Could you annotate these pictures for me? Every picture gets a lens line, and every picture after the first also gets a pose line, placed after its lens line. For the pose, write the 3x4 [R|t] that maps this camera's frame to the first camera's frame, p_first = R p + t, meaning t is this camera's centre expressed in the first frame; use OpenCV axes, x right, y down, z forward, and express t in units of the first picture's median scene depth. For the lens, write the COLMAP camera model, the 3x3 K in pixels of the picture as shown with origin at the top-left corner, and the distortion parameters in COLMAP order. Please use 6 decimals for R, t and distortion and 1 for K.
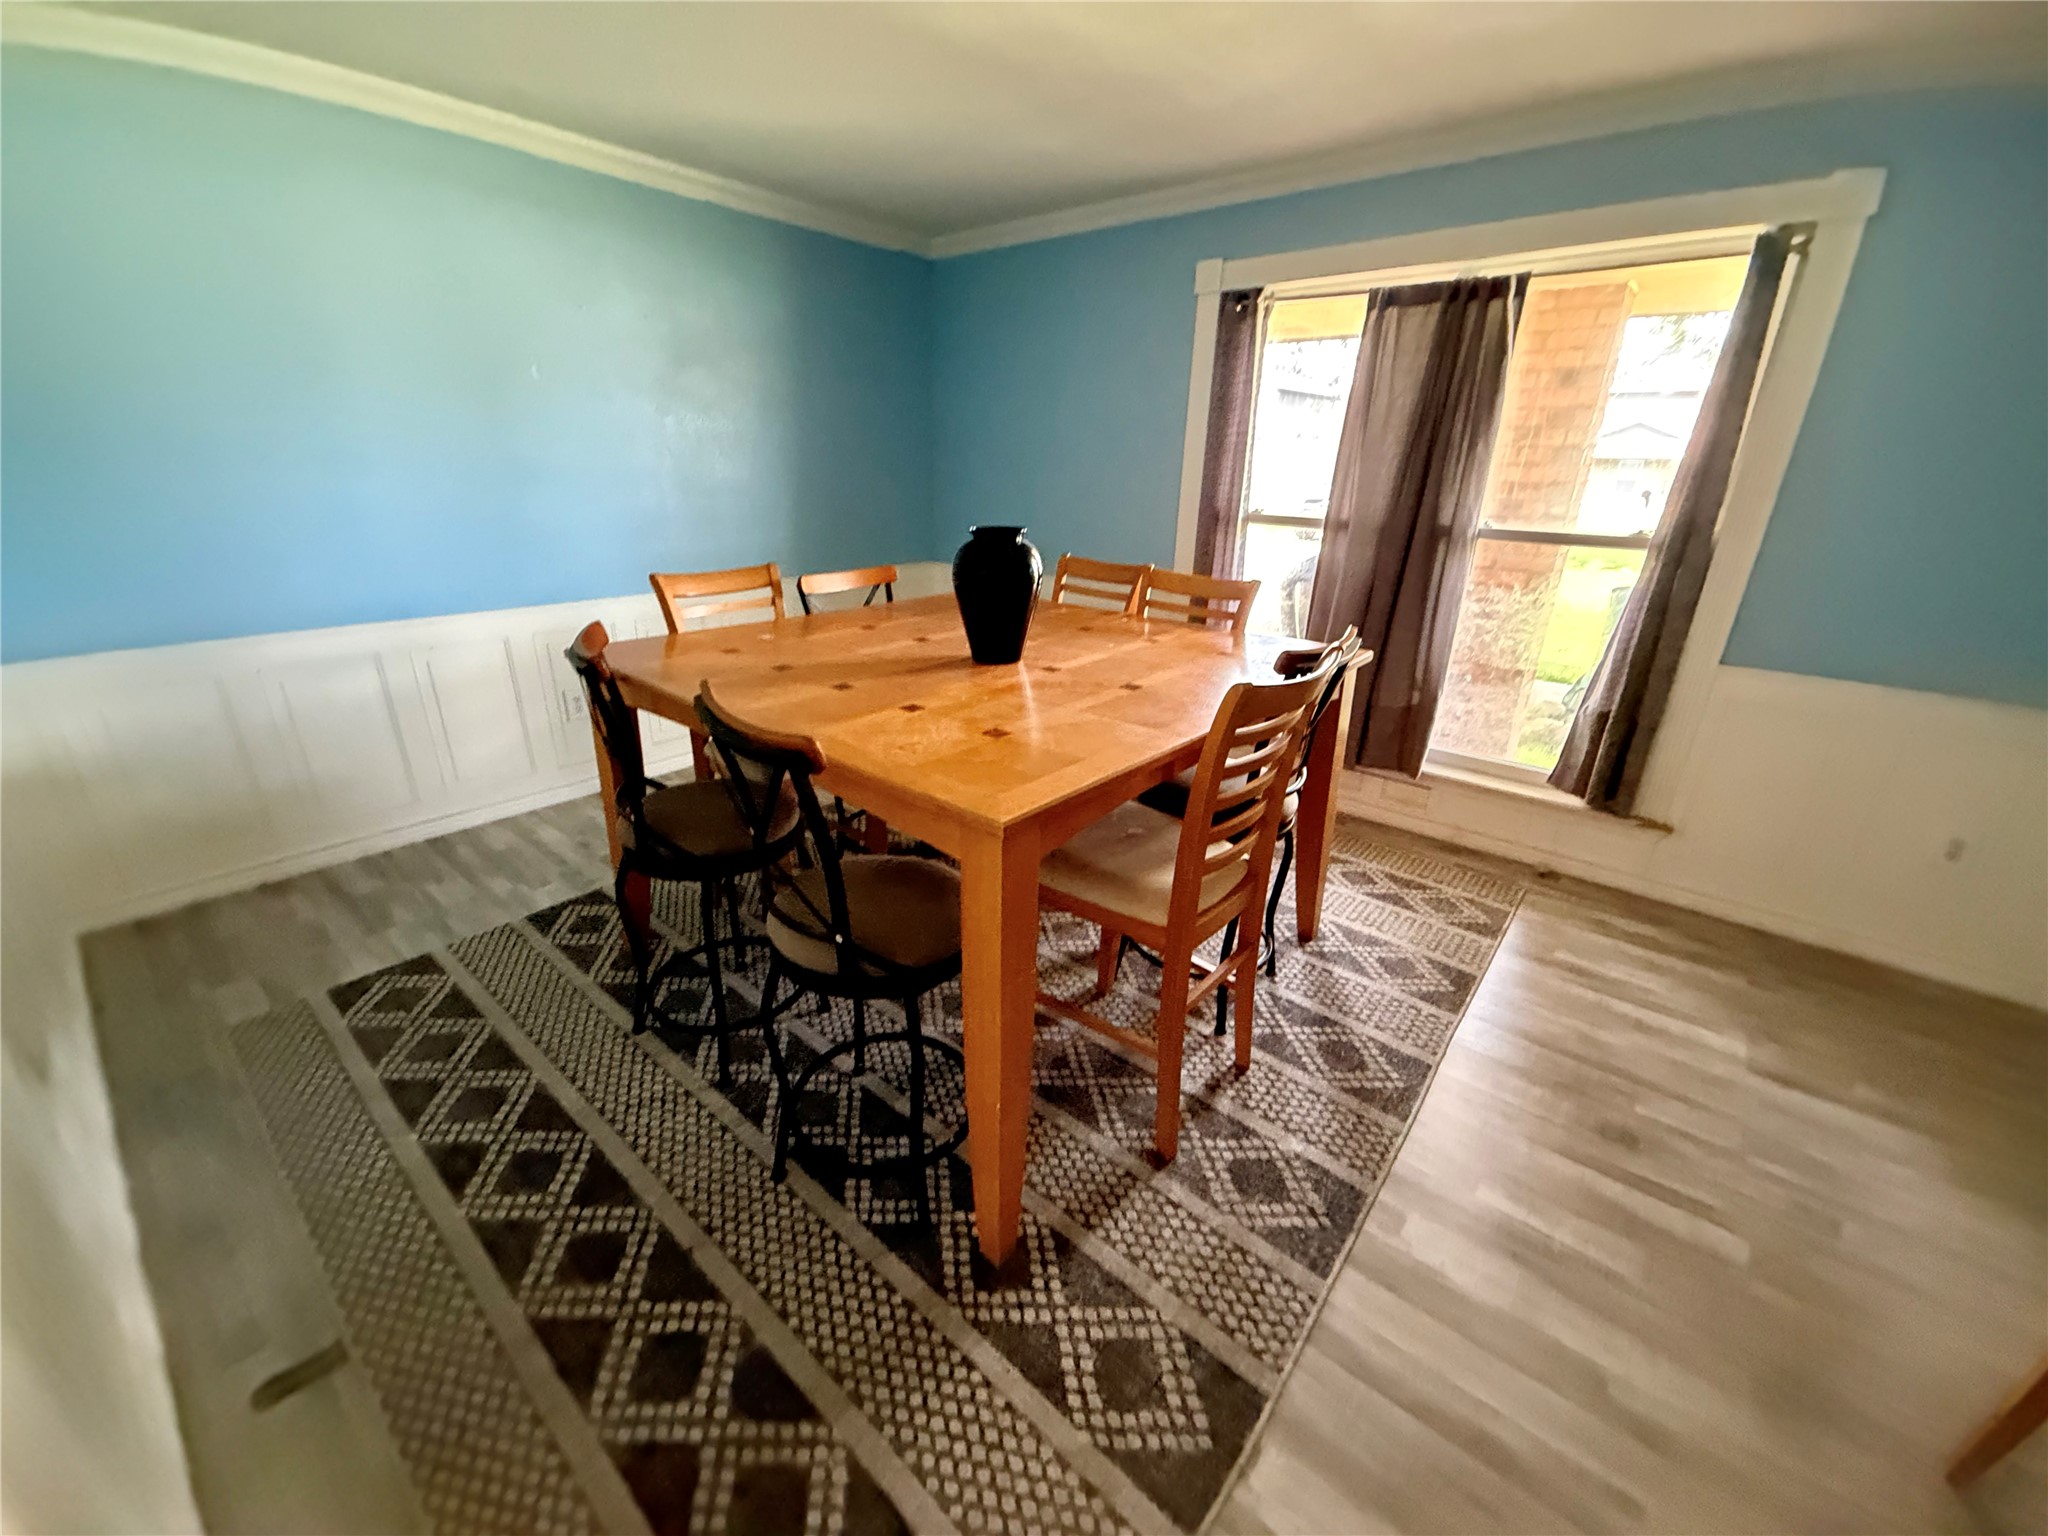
lens RADIAL K [[815.4, 0, 1005.3], [0, 815.4, 773.9], [0, 0, 1]] dist [-0.000608, 0.000582]
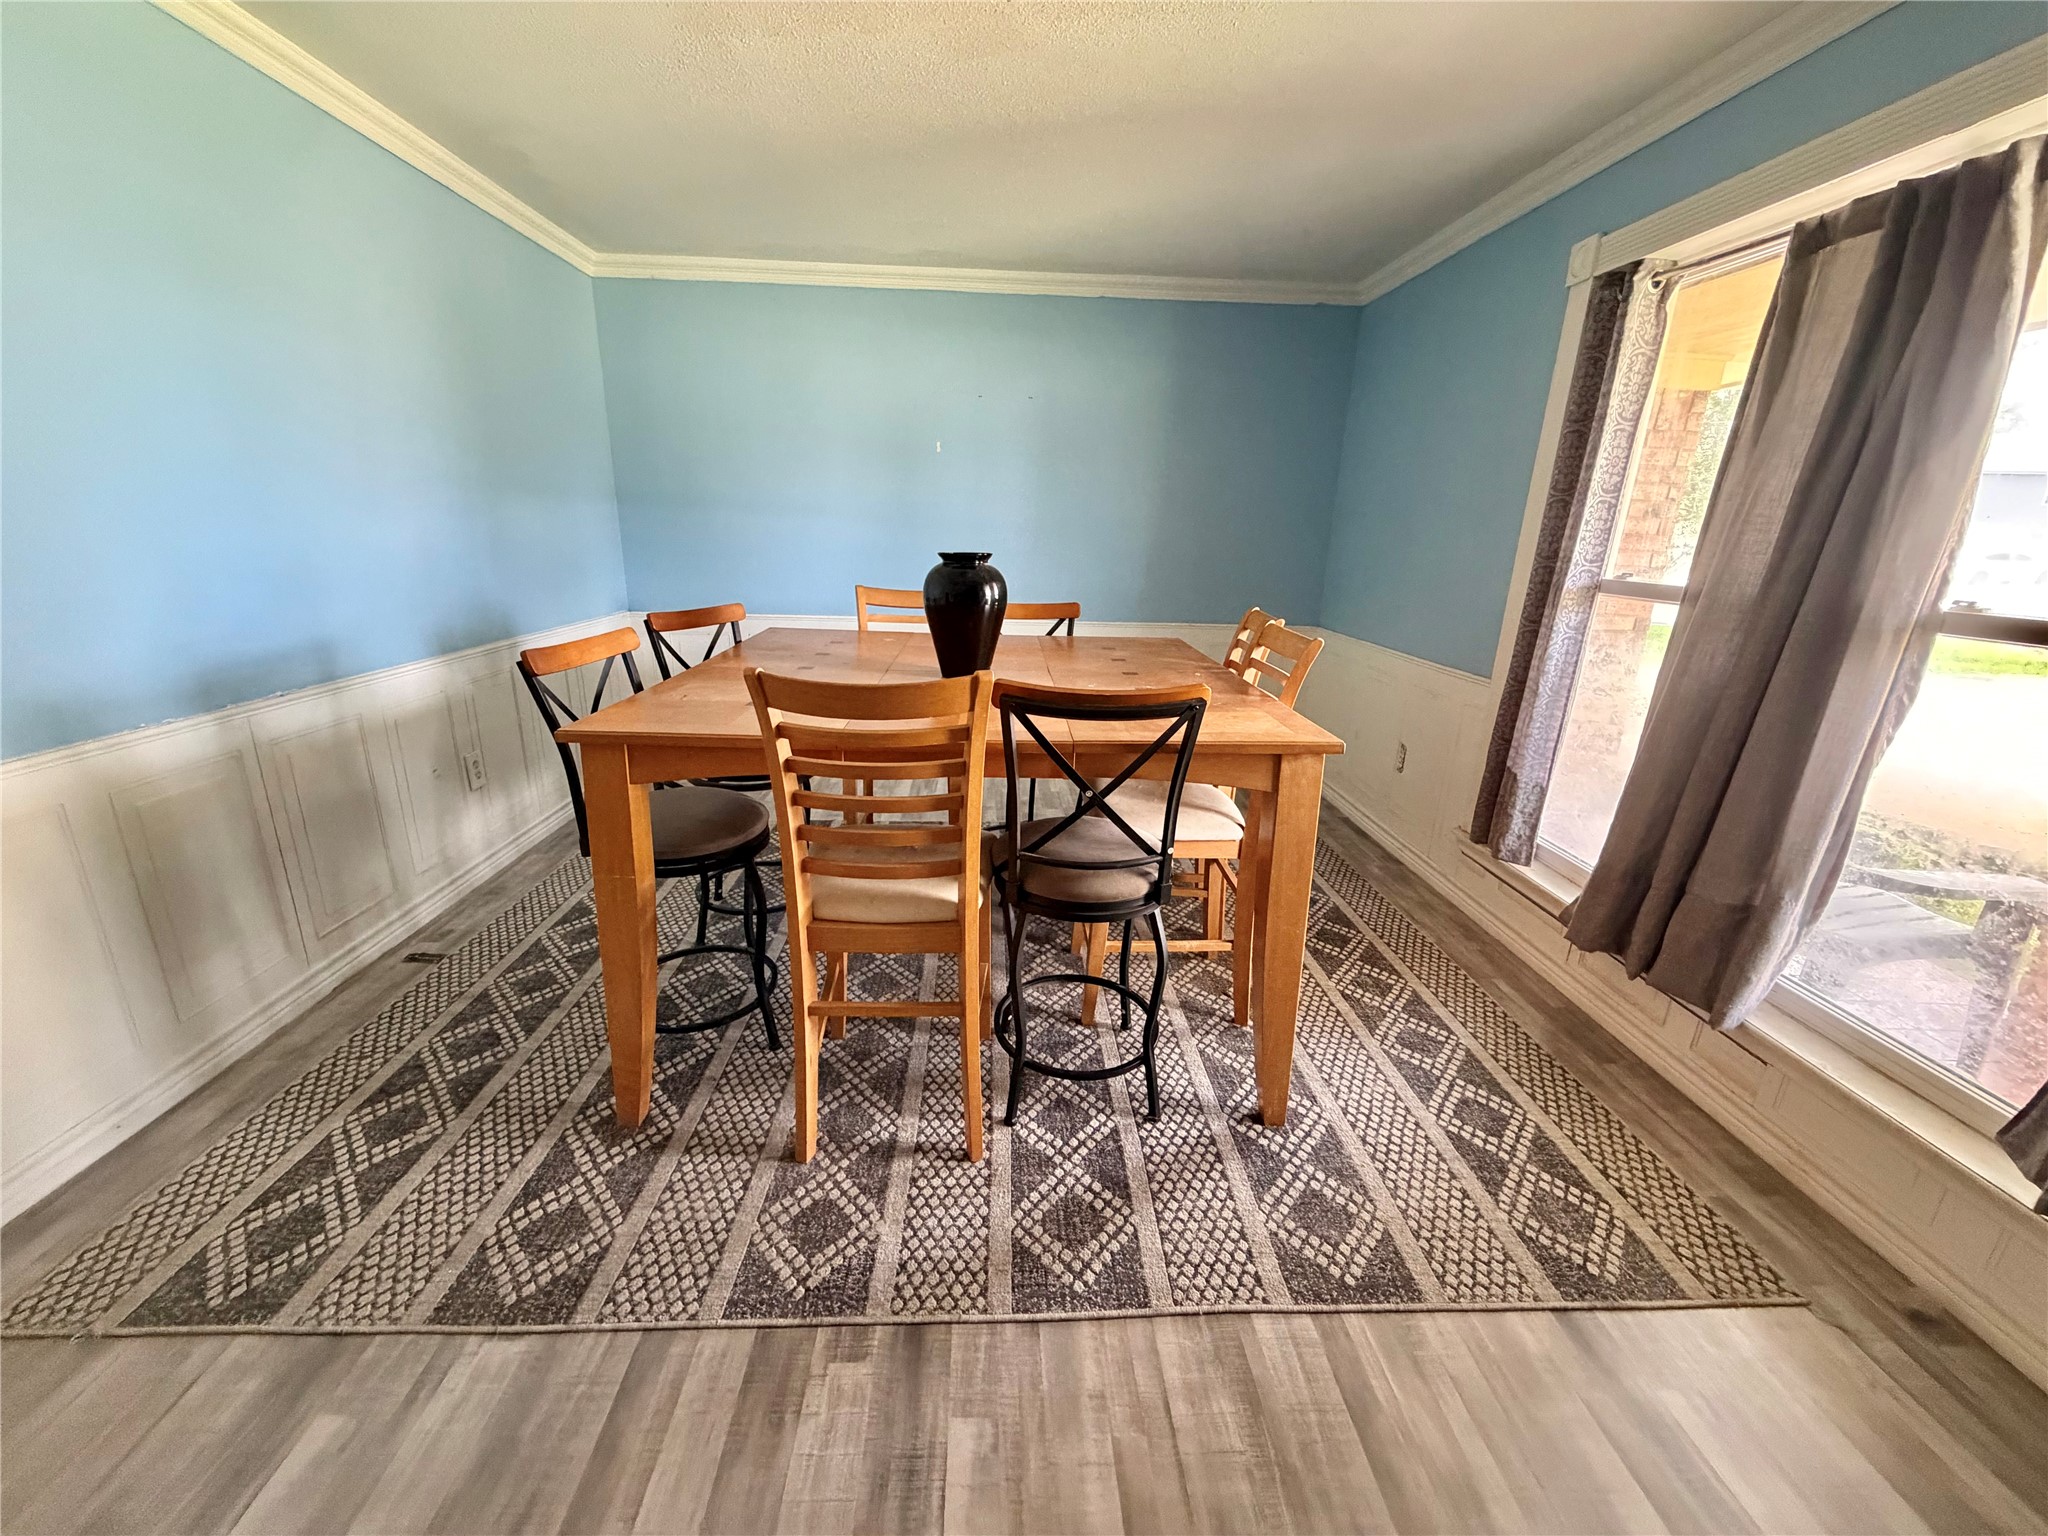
lens RADIAL K [[815.4, 0, 1006.8], [0, 815.4, 766.2], [0, 0, 1]] dist [-0.000608, 0.000582]
pose [[0.667665, 0.211113, -0.713901, 0.787396], [-0.278048, 0.960269, 0.023928, -0.068054], [0.690589, 0.182523, 0.699838, 0.314580]]
